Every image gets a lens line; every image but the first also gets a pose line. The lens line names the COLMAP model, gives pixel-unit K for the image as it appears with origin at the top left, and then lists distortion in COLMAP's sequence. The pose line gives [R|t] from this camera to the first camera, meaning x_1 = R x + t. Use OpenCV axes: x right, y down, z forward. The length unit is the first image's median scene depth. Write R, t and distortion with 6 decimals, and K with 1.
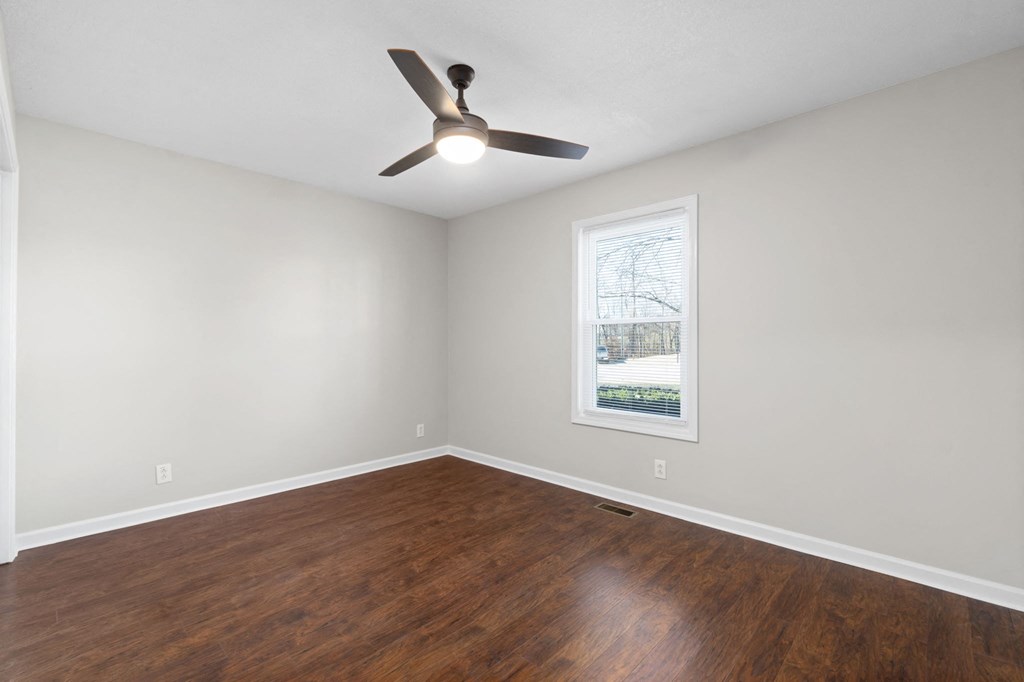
lens RADIAL K [[453.8, 0, 513.1], [0, 453.8, 343.0], [0, 0, 1]] dist [-0.000004, -0.000224]
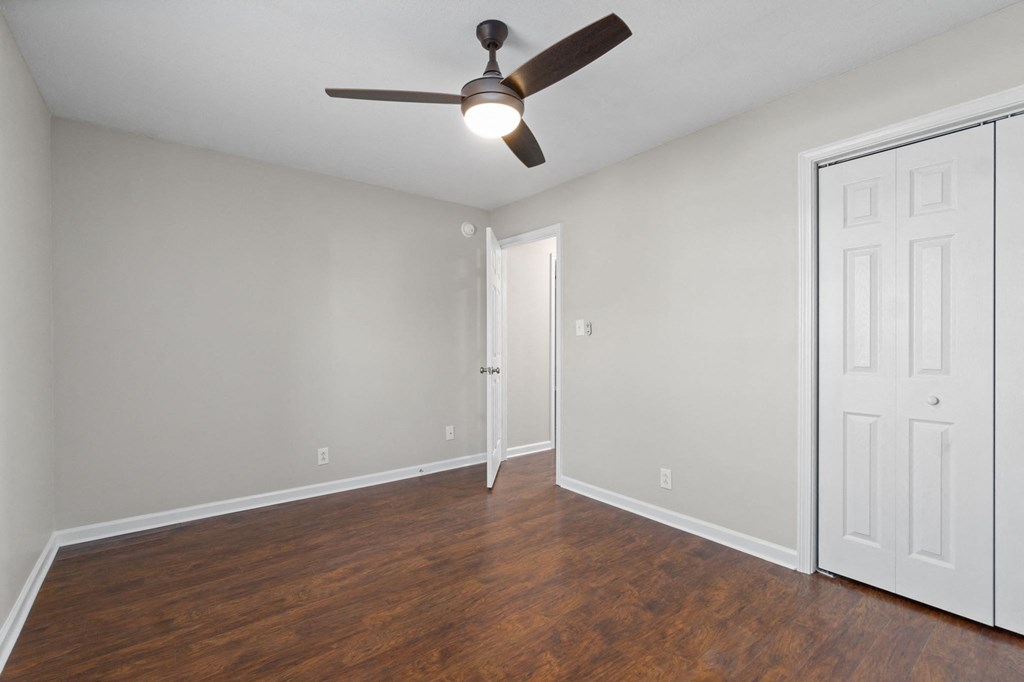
lens RADIAL K [[453.8, 0, 511.6], [0, 453.8, 348.5], [0, 0, 1]] dist [-0.000004, -0.000224]
pose [[-0.989822, 0.000764, 0.142309, -0.281204], [0.001844, 0.999971, 0.007455, 0.004217], [-0.142299, 0.007642, -0.989794, 1.903809]]
